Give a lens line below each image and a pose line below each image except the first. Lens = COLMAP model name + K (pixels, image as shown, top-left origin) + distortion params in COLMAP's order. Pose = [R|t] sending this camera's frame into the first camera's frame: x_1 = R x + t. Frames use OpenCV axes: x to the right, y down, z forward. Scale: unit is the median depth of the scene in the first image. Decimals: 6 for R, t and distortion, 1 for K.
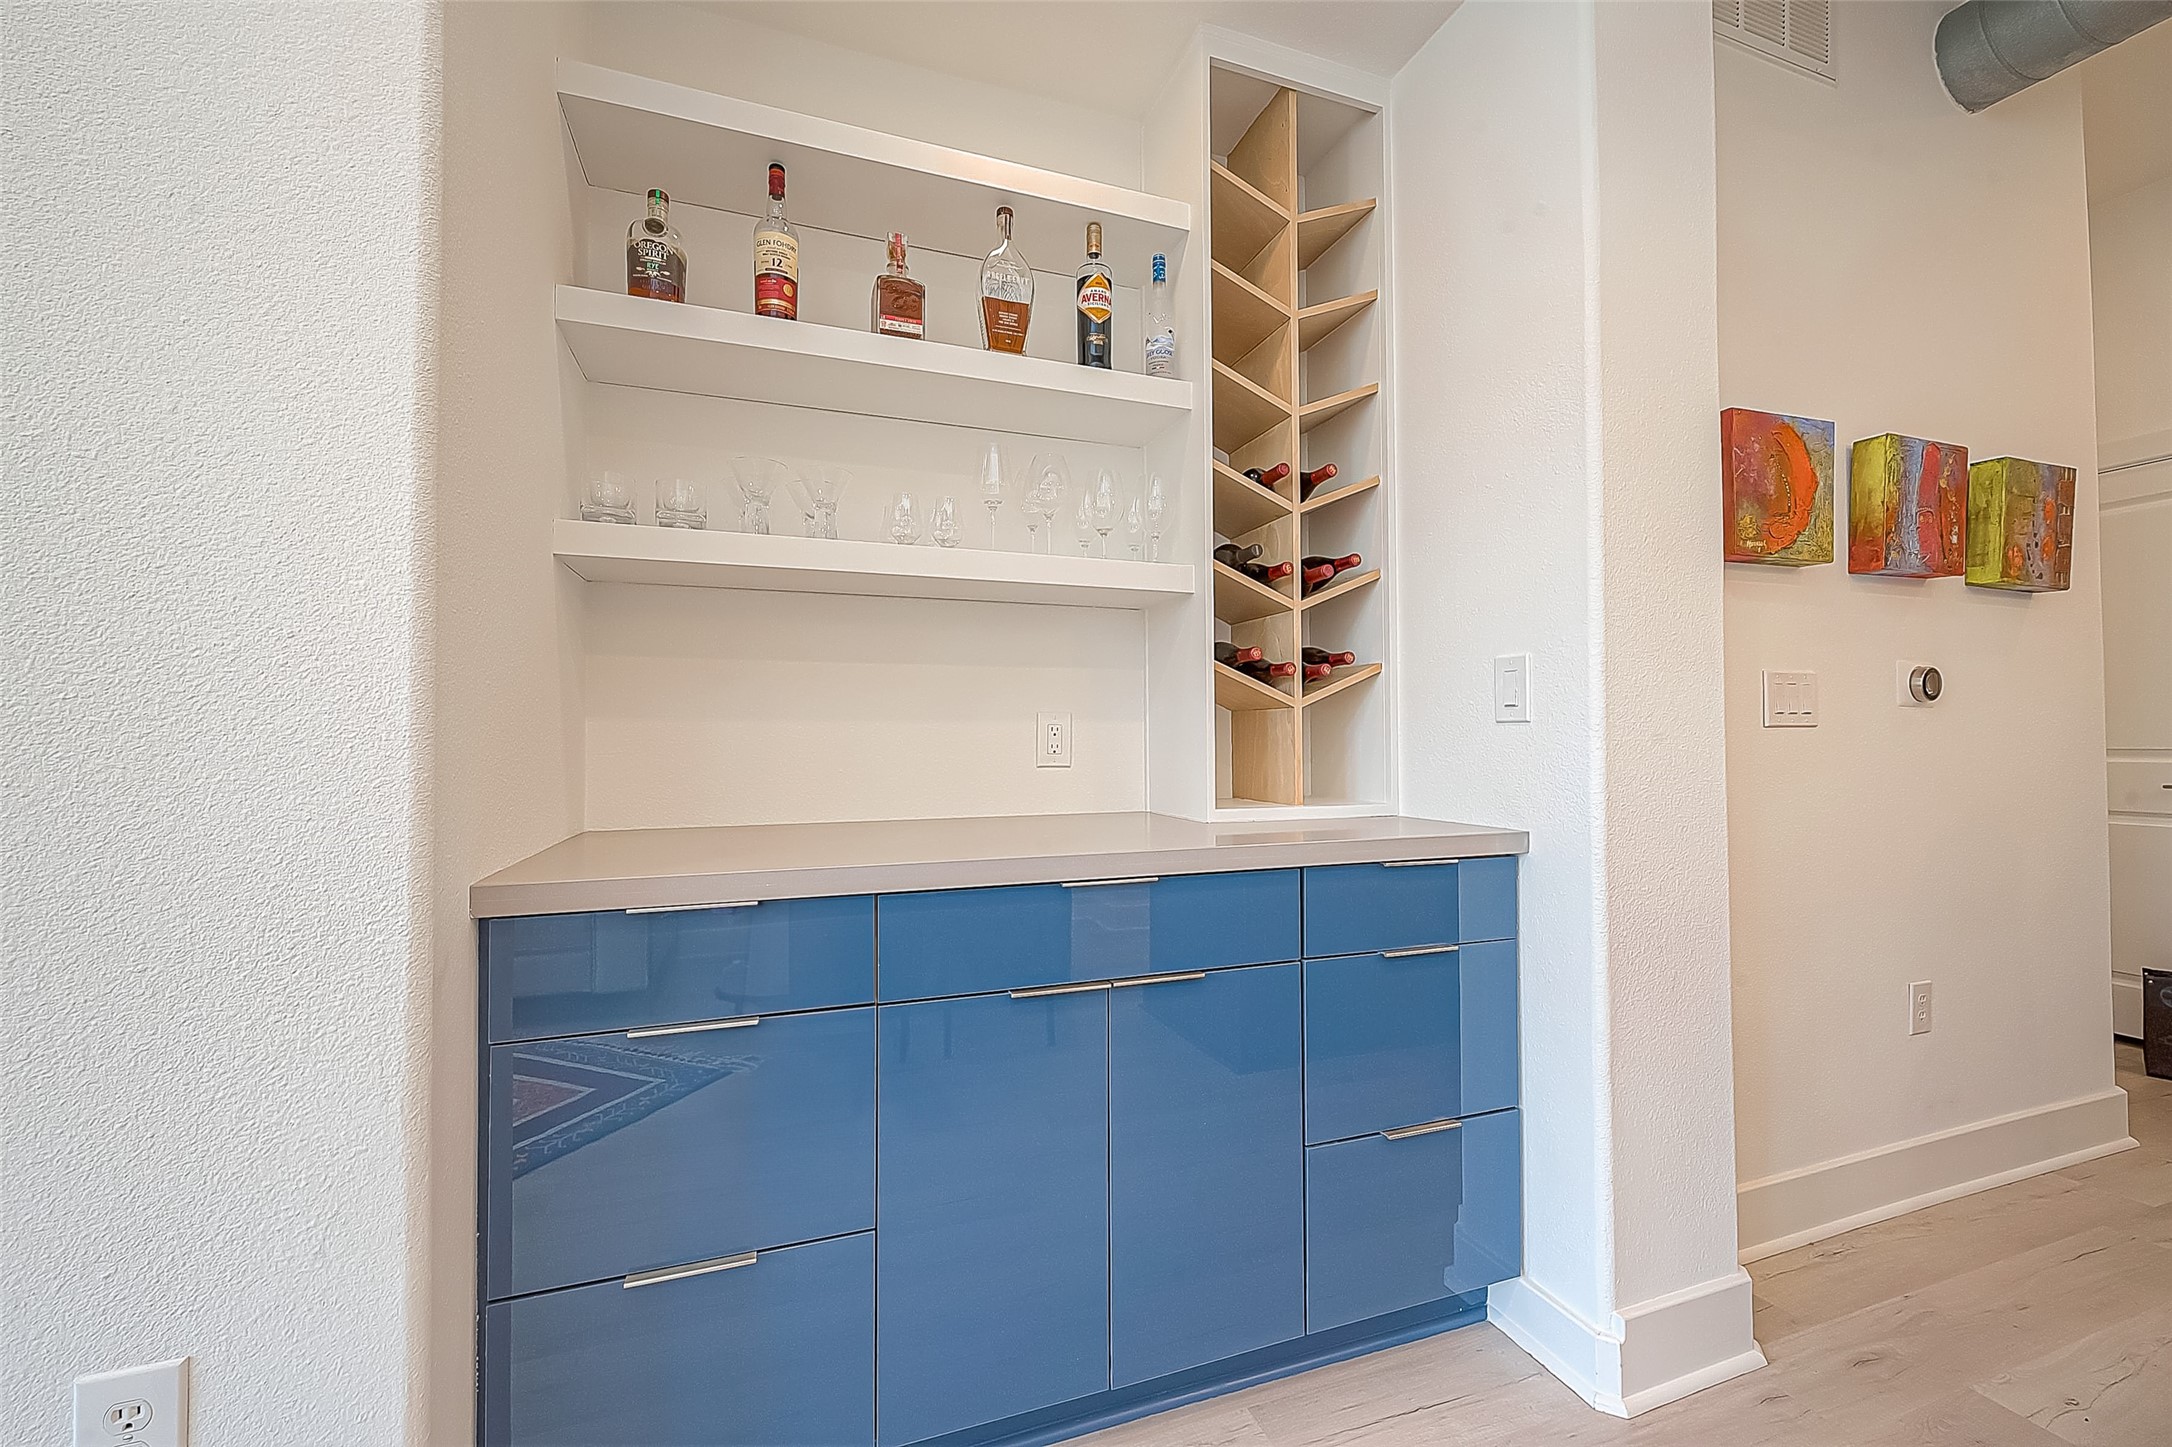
lens RADIAL K [[835.7, 0, 1073.6], [0, 835.7, 721.8], [0, 0, 1]] dist [0.000561, -0.000101]
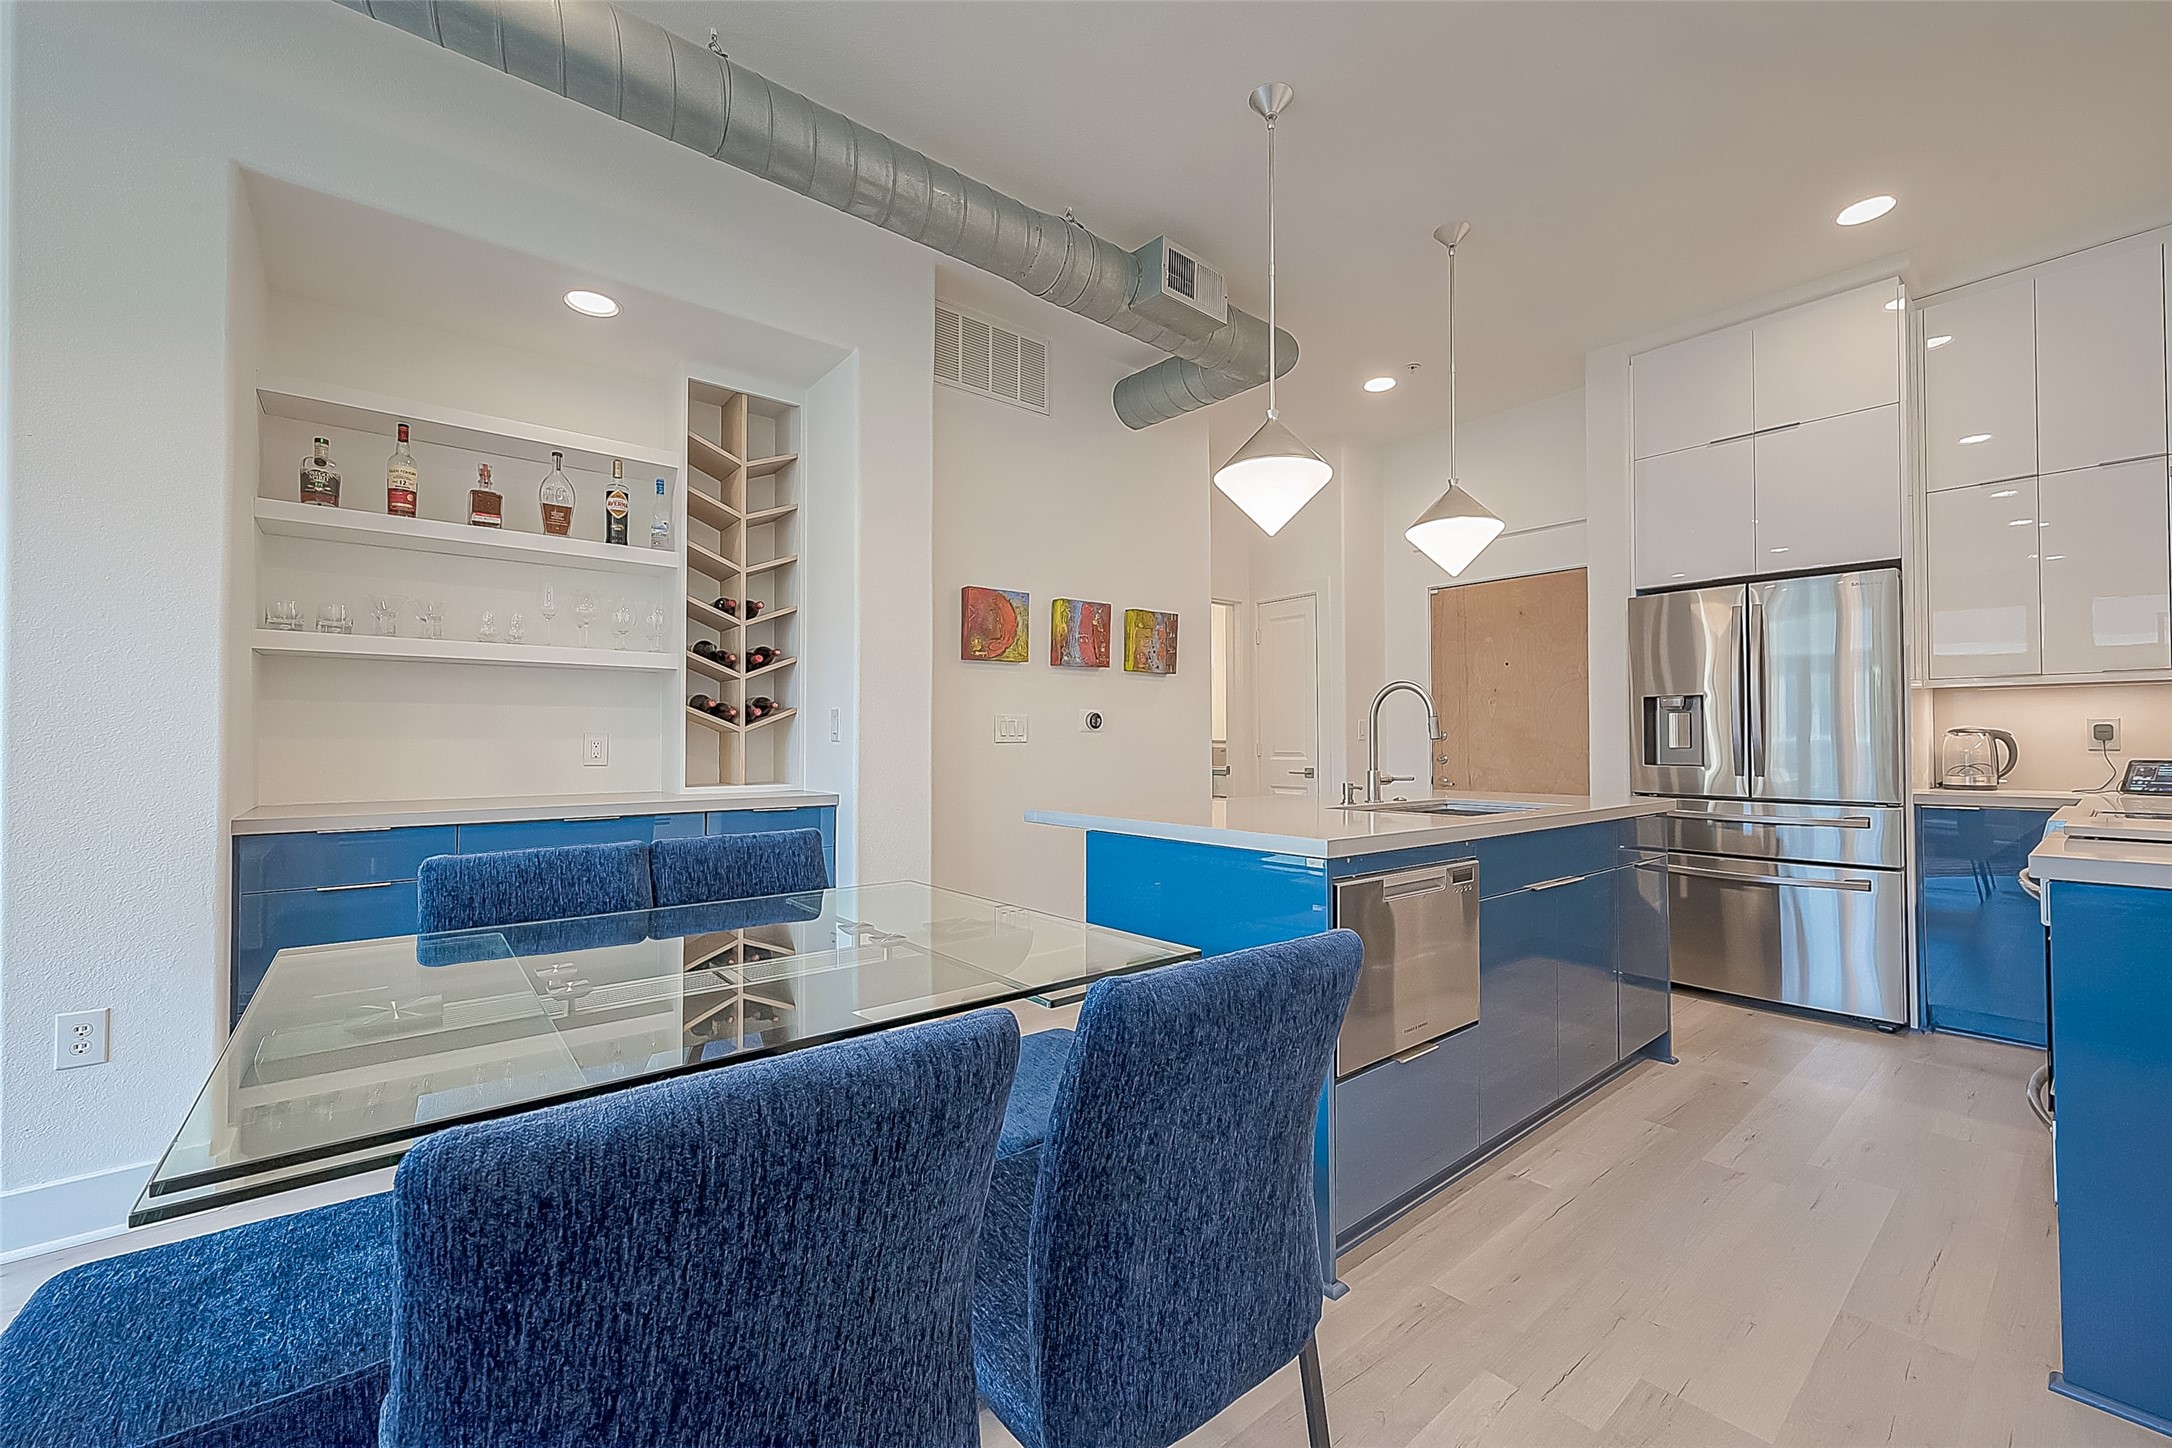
lens RADIAL K [[854.2, 0, 1084.8], [0, 854.2, 722.0], [0, 0, 1]] dist [-0.000920, 0.000003]
pose [[0.941656, 0.008822, 0.336461, 0.343944], [-0.008154, 0.999961, -0.003399, -0.038925], [-0.336478, 0.000458, 0.941691, -1.018472]]
